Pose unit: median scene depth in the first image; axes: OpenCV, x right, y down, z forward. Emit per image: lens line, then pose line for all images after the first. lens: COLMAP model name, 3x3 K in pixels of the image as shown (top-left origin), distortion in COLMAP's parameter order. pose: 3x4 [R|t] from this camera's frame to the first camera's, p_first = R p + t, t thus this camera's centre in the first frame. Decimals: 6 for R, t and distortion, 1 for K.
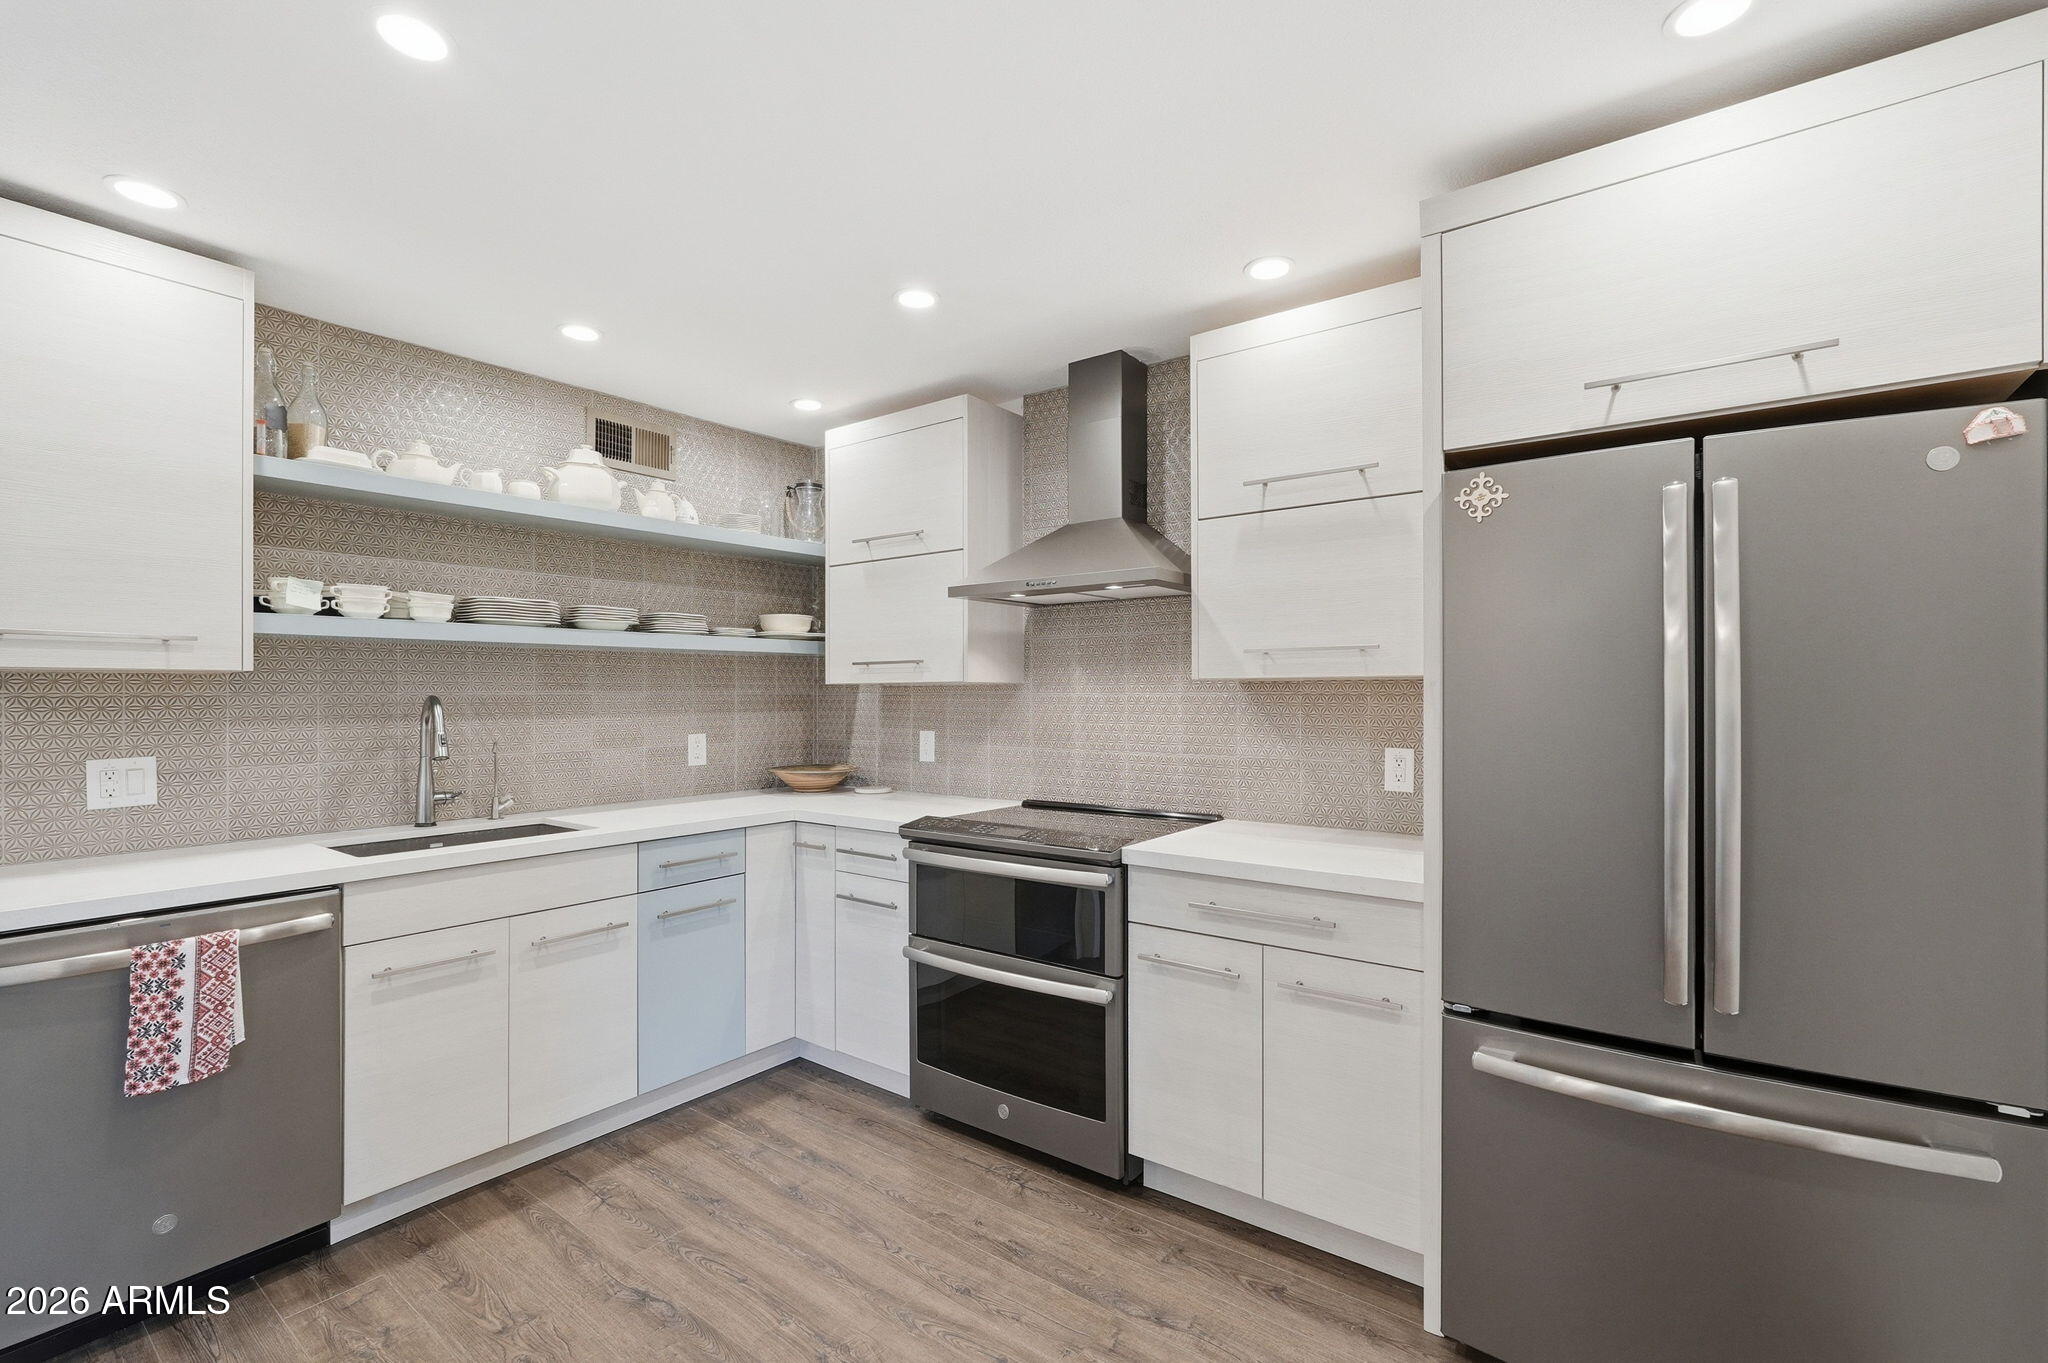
lens RADIAL K [[907.4, 0, 1021.7], [0, 907.4, 682.8], [0, 0, 1]] dist [-0.000091, -0.000013]
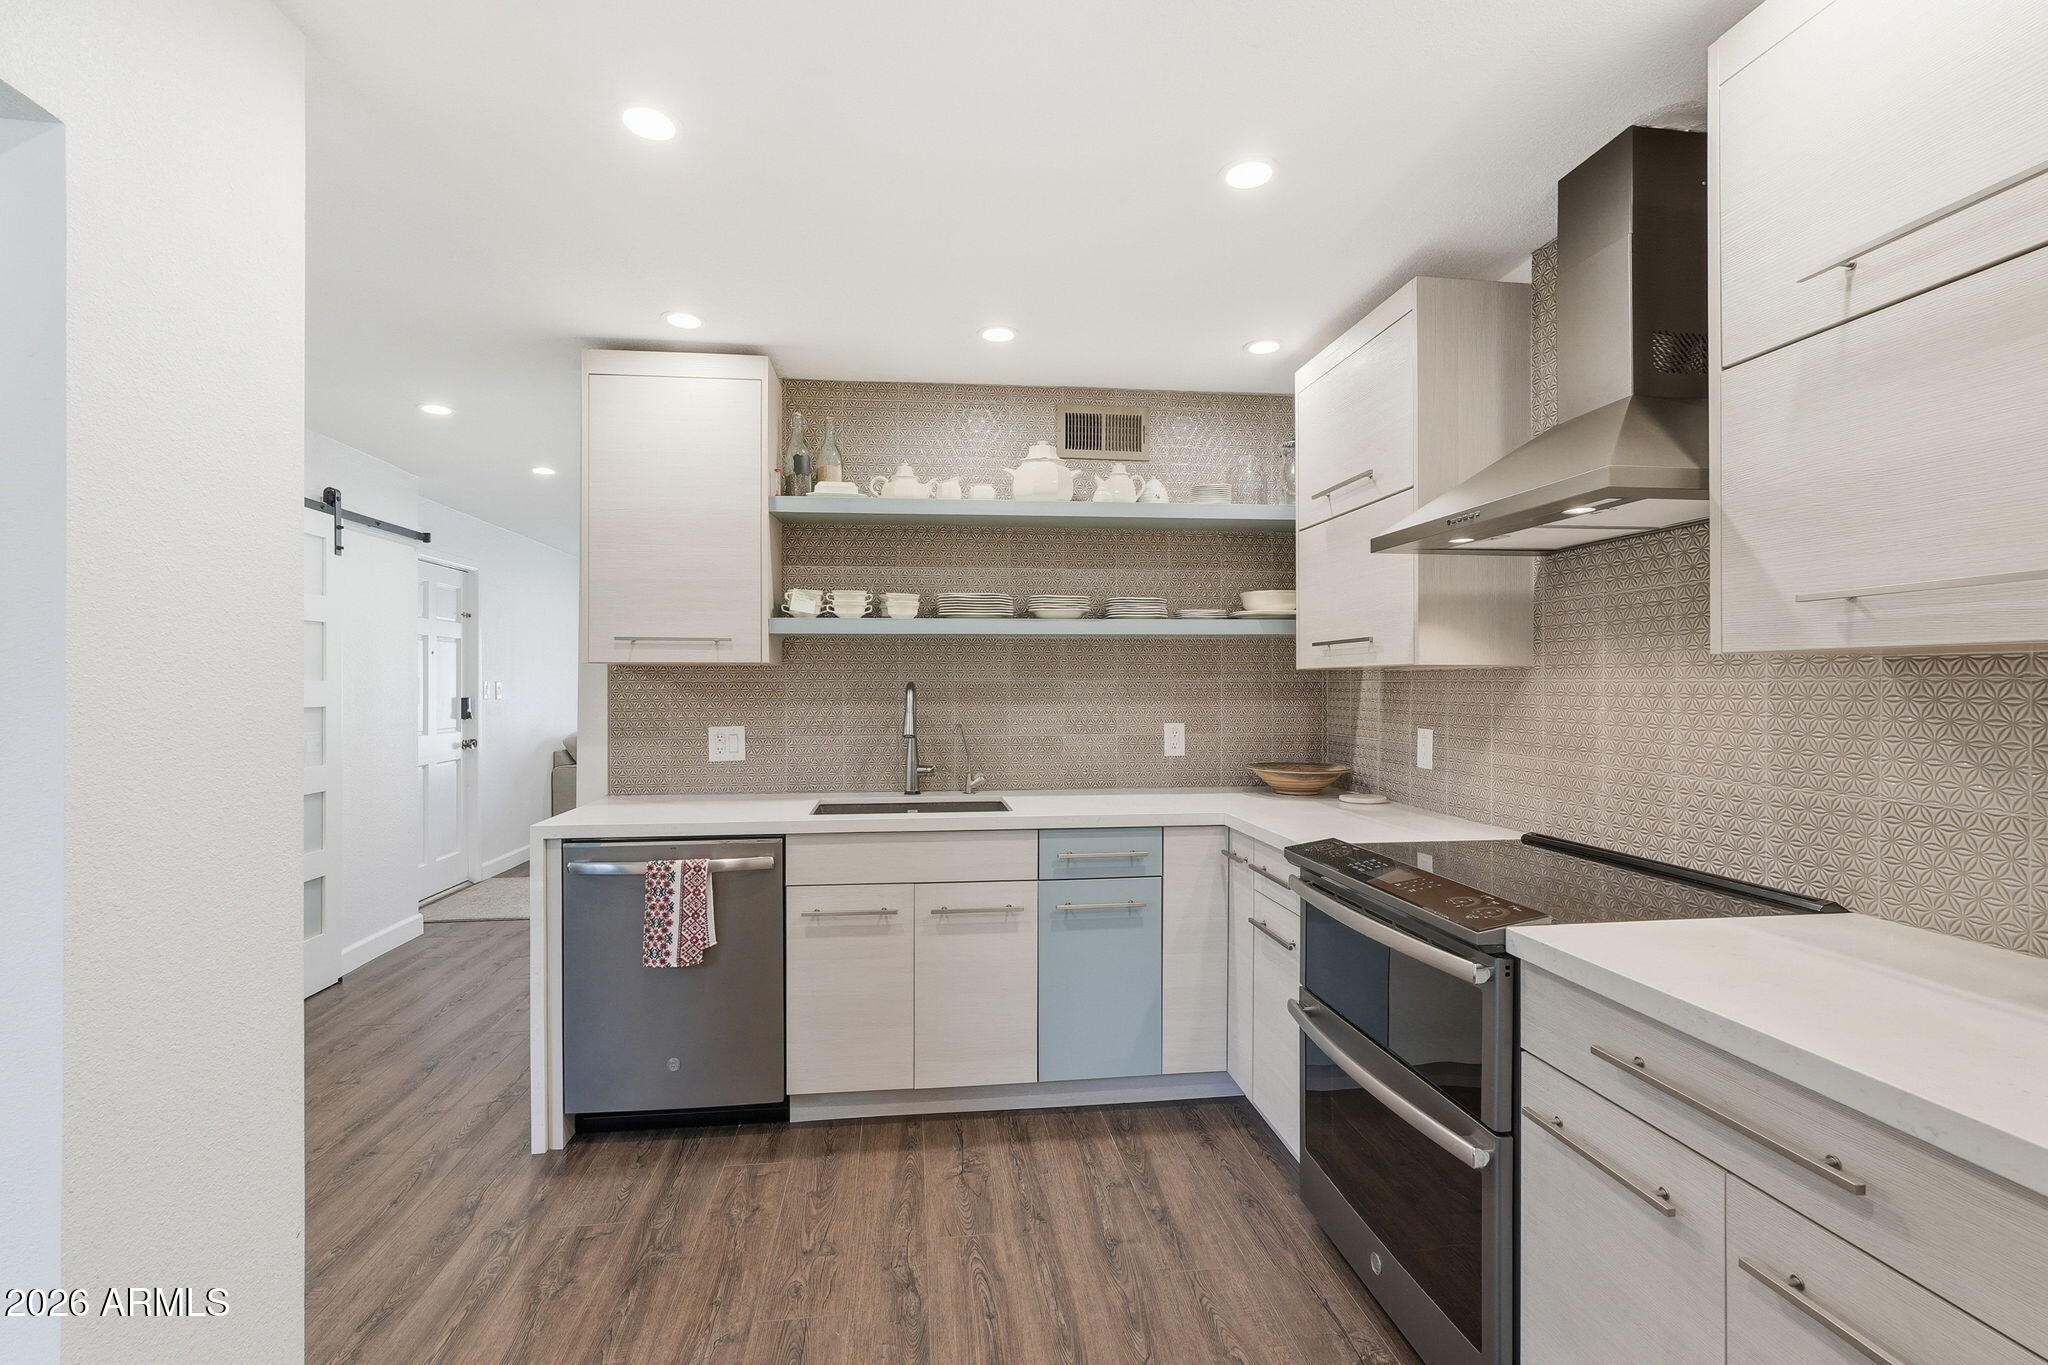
lens RADIAL K [[911.0, 0, 1025.3], [0, 911.0, 675.0], [0, 0, 1]] dist [-0.036242, 0.030225]
pose [[0.696902, -0.005075, -0.717149, 0.287750], [0.008089, 0.999967, 0.000784, 0.005382], [0.717121, -0.006347, 0.696920, 0.298907]]
